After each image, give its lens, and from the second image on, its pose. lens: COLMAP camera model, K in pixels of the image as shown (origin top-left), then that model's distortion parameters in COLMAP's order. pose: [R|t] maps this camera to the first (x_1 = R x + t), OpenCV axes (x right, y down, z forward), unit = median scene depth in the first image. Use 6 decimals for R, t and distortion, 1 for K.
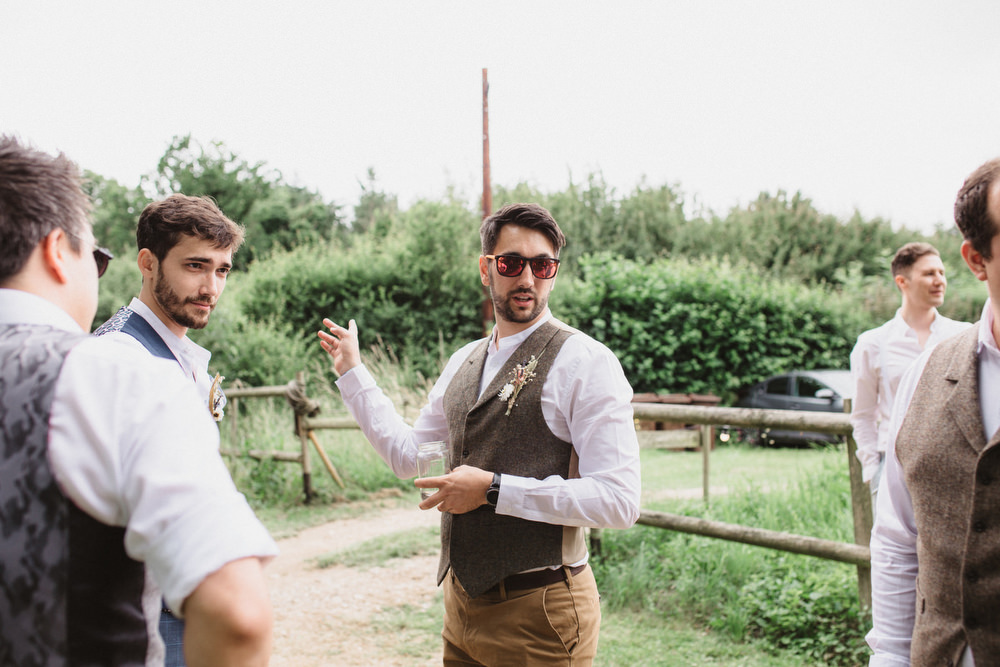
lens RADIAL K [[977.8, 0, 500.0], [0, 977.8, 333.5], [0, 0, 1]] dist [-0.032992, 0.063302]
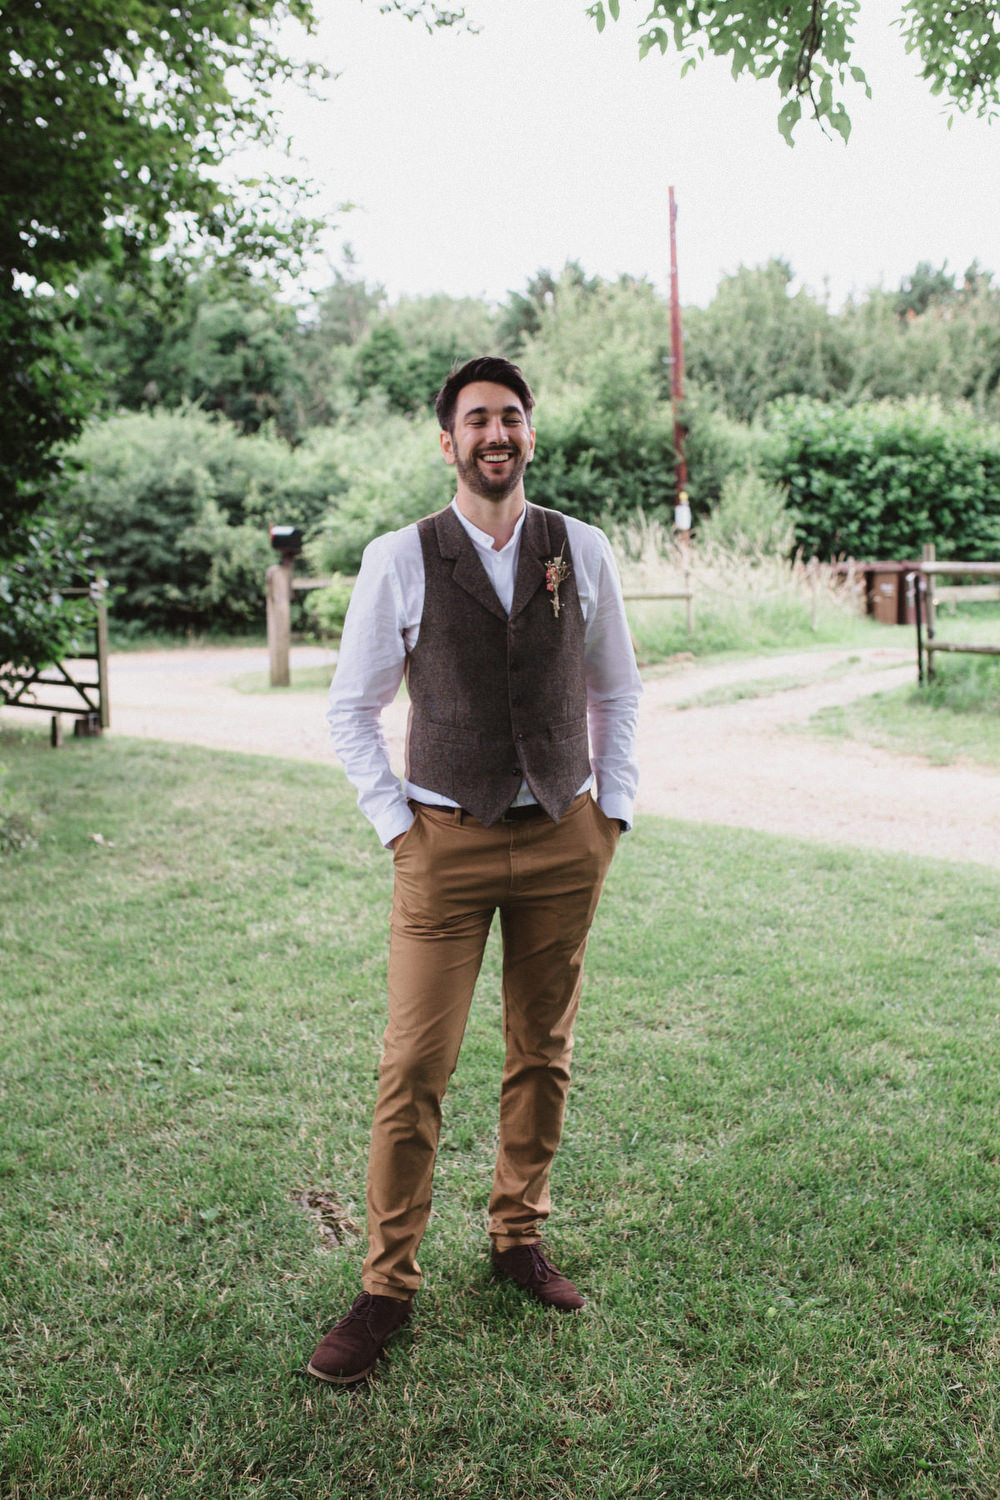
lens RADIAL K [[1466.7, 0, 500.0], [0, 1466.7, 750.0], [0, 0, 1]] dist [-0.032992, 0.063302]
pose [[0.999566, -0.029254, -0.003583, -0.161980], [0.029422, 0.983287, 0.179670, -0.017875], [-0.001733, -0.179698, 0.983720, -0.322750]]
